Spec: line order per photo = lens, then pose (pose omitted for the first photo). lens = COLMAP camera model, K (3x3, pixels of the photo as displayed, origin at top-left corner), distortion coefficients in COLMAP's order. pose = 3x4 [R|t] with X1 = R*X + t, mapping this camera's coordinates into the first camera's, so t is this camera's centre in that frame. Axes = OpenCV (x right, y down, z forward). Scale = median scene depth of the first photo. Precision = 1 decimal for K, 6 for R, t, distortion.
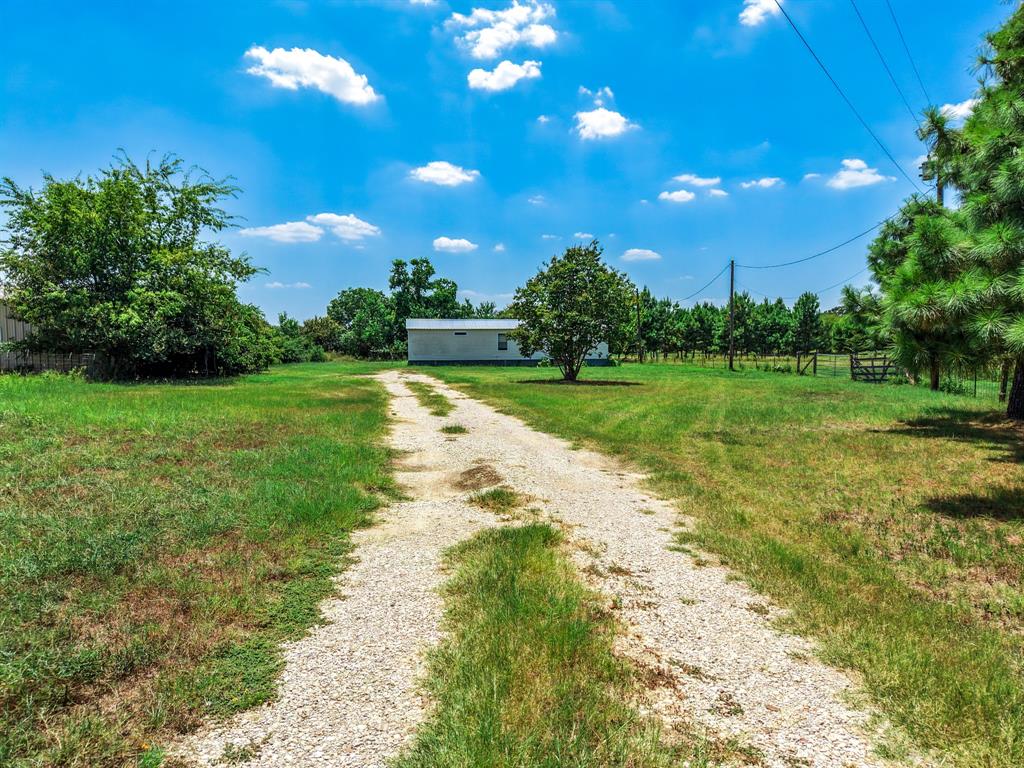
lens RADIAL K [[688.2, 0, 514.0], [0, 688.2, 399.7], [0, 0, 1]] dist [0.053178, -0.053141]
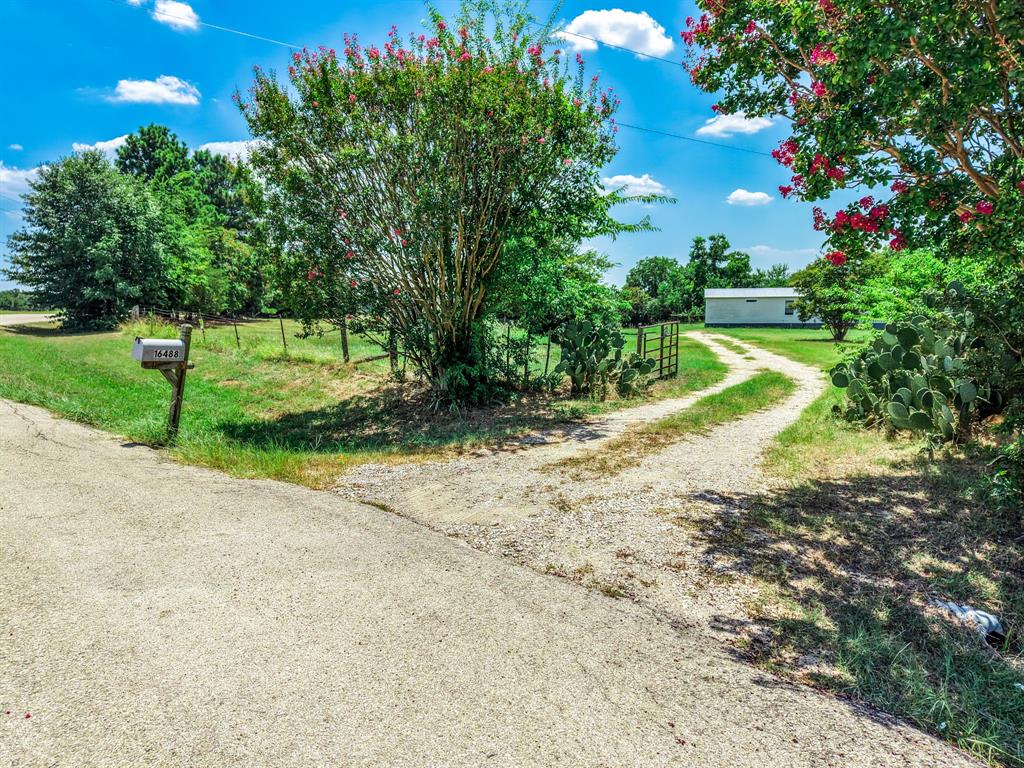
lens RADIAL K [[688.2, 0, 514.0], [0, 688.2, 399.7], [0, 0, 1]] dist [0.053178, -0.053141]
pose [[0.920903, 0.050087, -0.386560, 0.014021], [-0.028654, 0.997725, 0.061016, 0.011418], [0.388737, -0.045114, 0.920244, -0.231955]]
